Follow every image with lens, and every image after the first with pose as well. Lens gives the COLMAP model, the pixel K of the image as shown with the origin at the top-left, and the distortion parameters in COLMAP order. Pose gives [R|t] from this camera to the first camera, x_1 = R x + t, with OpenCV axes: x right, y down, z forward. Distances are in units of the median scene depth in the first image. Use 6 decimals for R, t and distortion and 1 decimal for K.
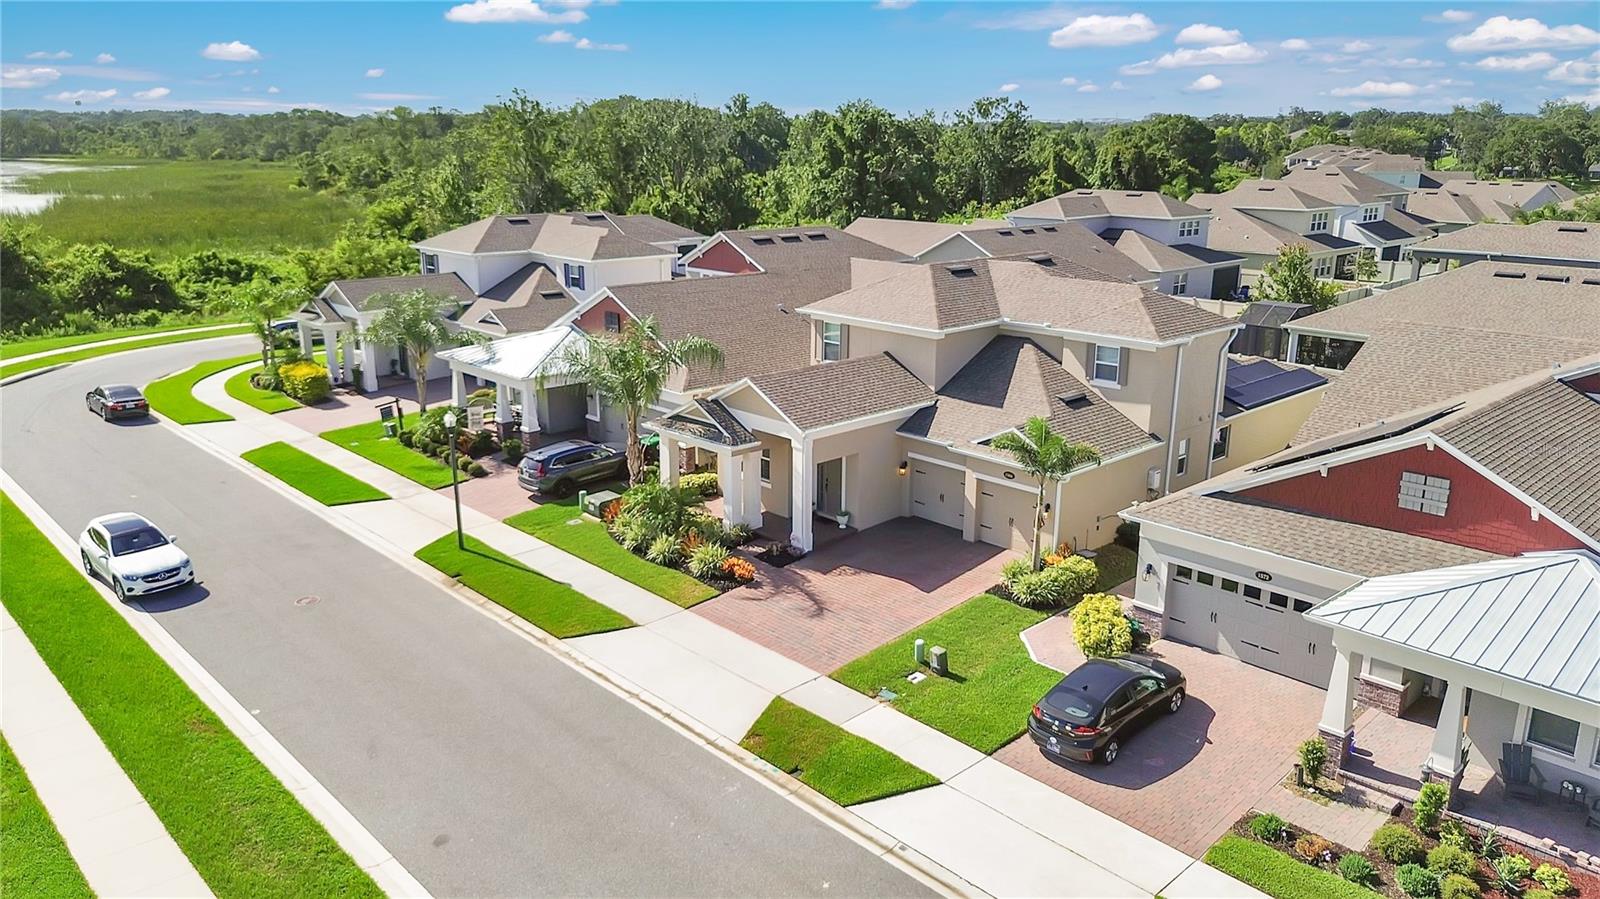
lens RADIAL K [[1131.0, 0, 800.0], [0, 1131.0, 449.5], [0, 0, 1]] dist [0.060754, -0.074852]
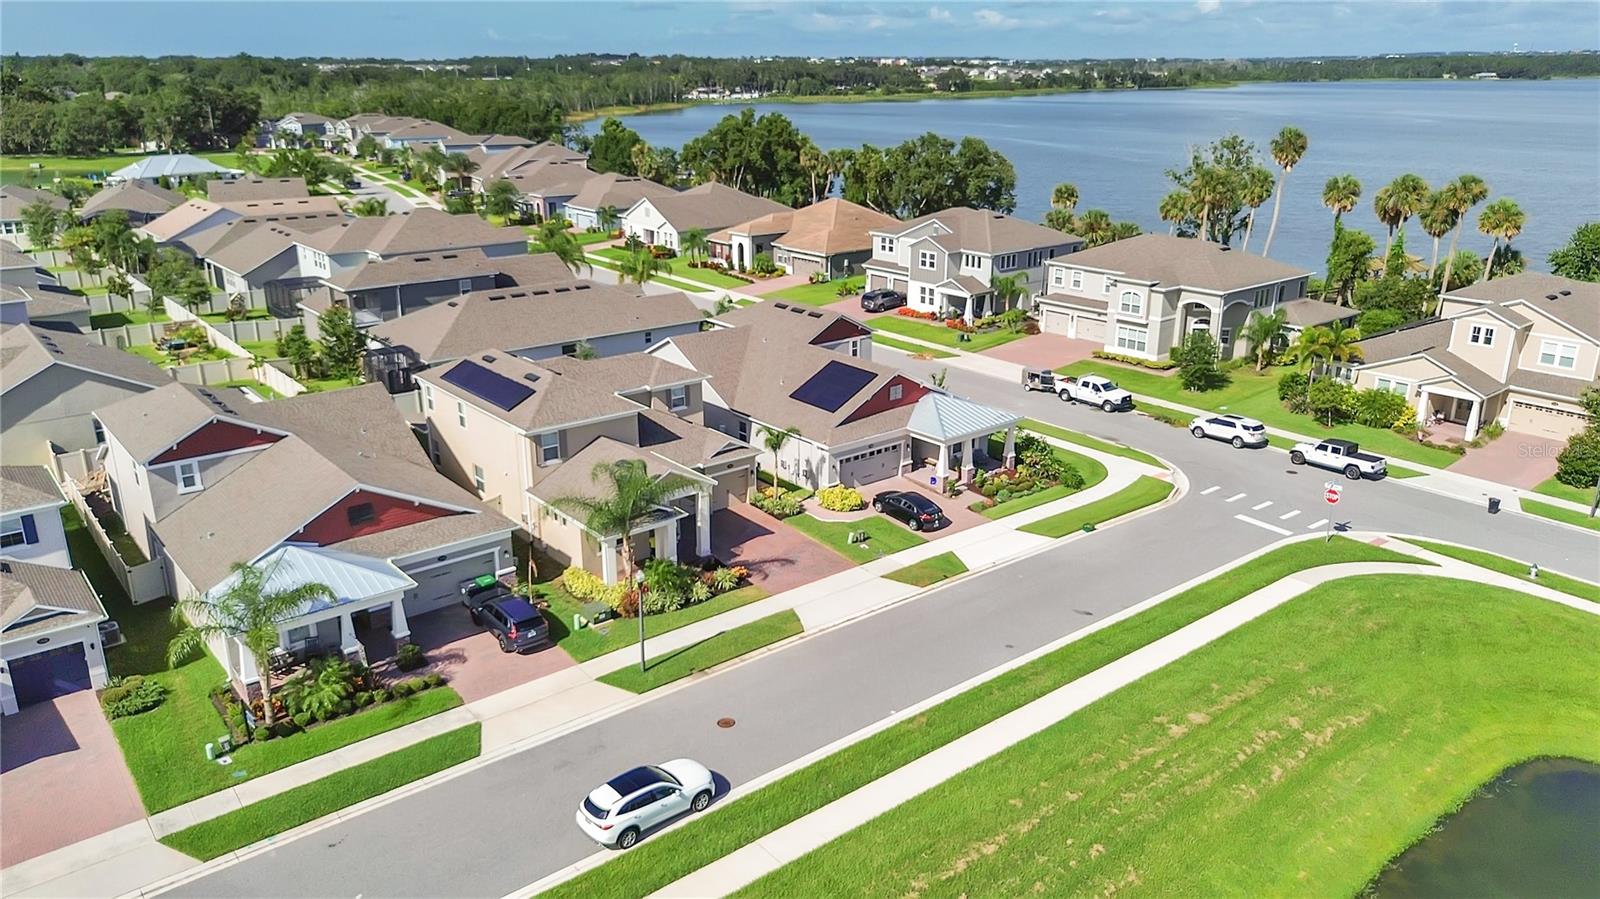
lens RADIAL K [[1131.0, 0, 800.0], [0, 1131.0, 449.5], [0, 0, 1]] dist [0.060754, -0.074852]
pose [[0.078527, -0.321827, 0.943536, -1.587809], [0.266081, 0.918890, 0.291276, -0.527709], [-0.960747, 0.228184, 0.157789, 0.645834]]
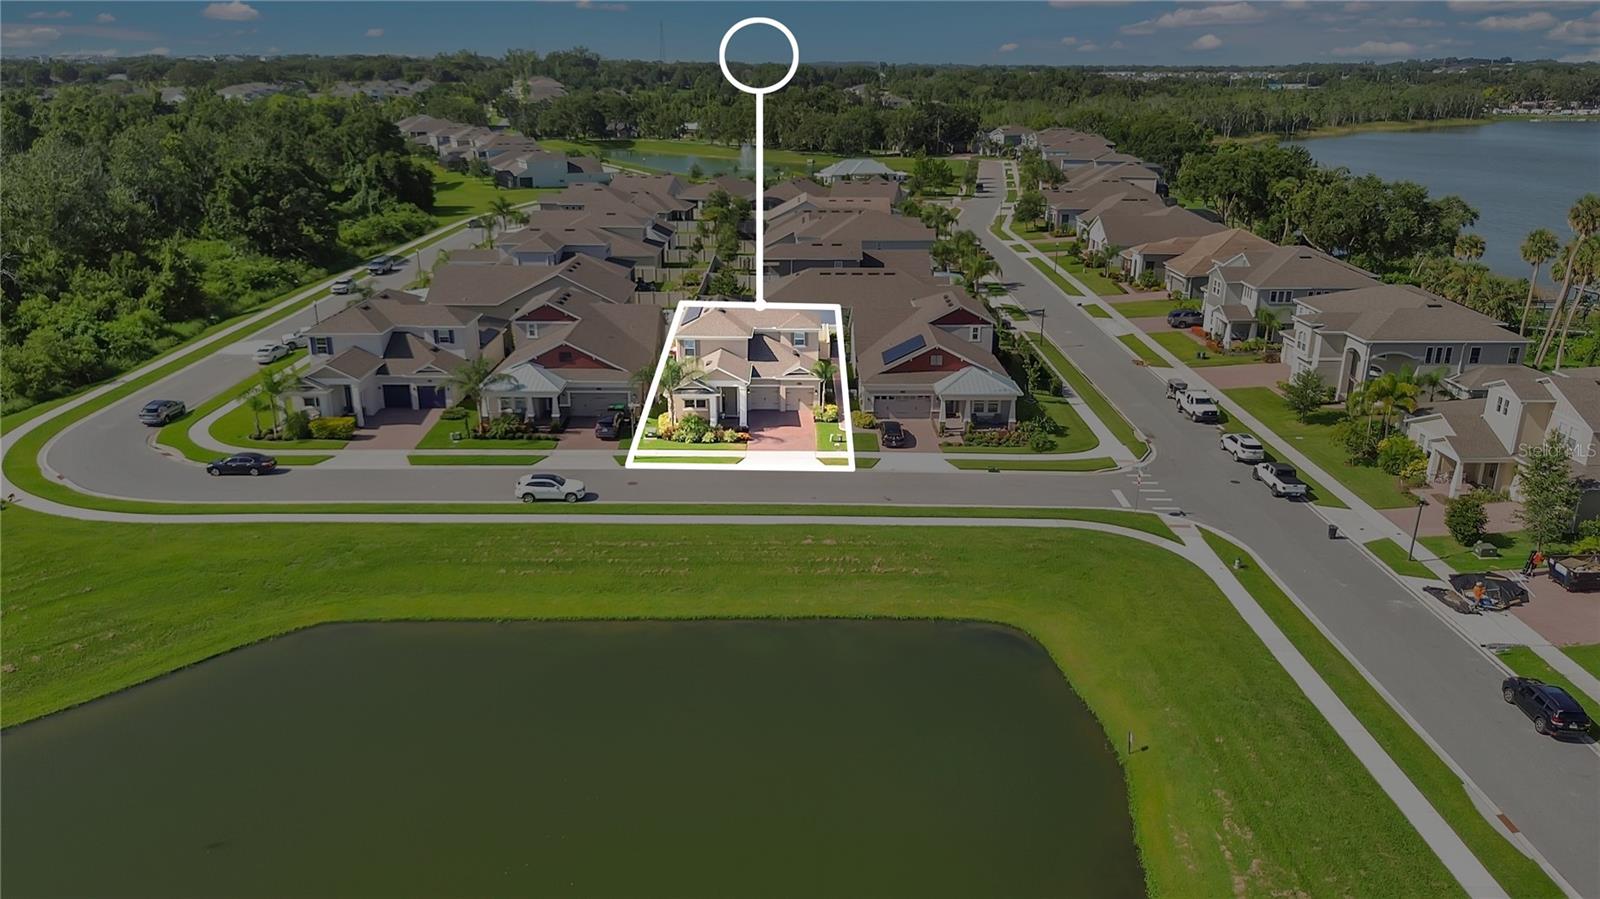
lens RADIAL K [[1131.0, 0, 800.0], [0, 1131.0, 449.5], [0, 0, 1]] dist [0.060754, -0.074852]
pose [[0.686823, -0.231354, 0.689021, -1.917548], [0.192562, 0.972033, 0.134434, -0.209976], [-0.700853, 0.040347, 0.712164, -1.071477]]
